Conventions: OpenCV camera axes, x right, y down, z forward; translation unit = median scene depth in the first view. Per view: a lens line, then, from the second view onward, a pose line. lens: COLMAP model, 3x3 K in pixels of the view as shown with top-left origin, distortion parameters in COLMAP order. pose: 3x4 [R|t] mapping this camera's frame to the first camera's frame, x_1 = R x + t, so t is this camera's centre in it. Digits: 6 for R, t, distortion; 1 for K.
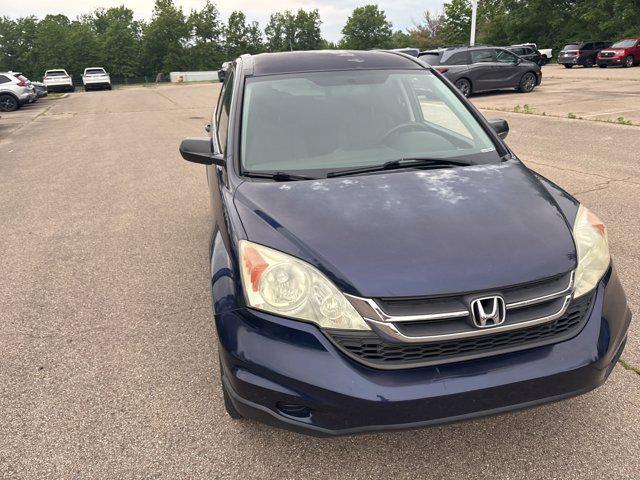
lens RADIAL K [[475.2, 0, 321.2], [0, 475.2, 243.0], [0, 0, 1]] dist [0.055560, -0.059854]
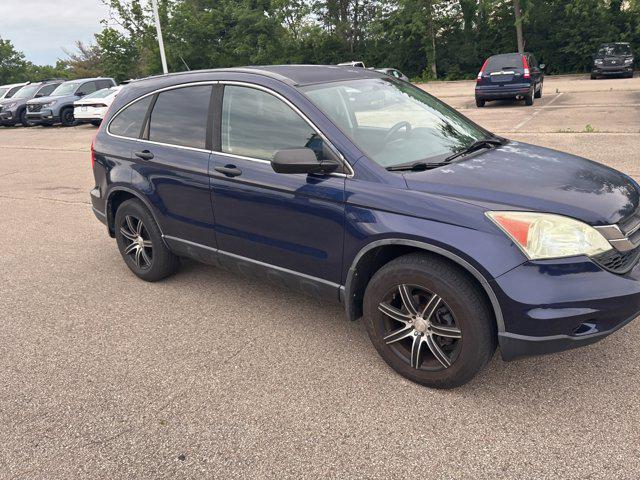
lens RADIAL K [[475.2, 0, 321.2], [0, 475.2, 243.0], [0, 0, 1]] dist [0.055560, -0.059854]
pose [[0.789683, -0.212002, 0.575722, -0.912079], [0.244684, 0.969368, 0.021338, -0.044056], [-0.562610, 0.124019, 0.817367, 0.231100]]
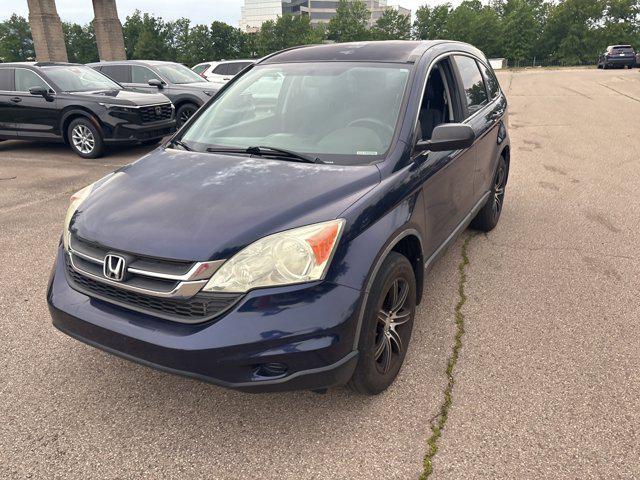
lens RADIAL K [[474.0, 0, 323.8], [0, 474.0, 239.9], [0, 0, 1]] dist [0.064641, -0.072718]
pose [[0.742637, 0.252847, -0.620128, 0.999755], [-0.237543, 0.965232, 0.109087, -0.122975], [0.626150, 0.066295, 0.776879, 0.261534]]
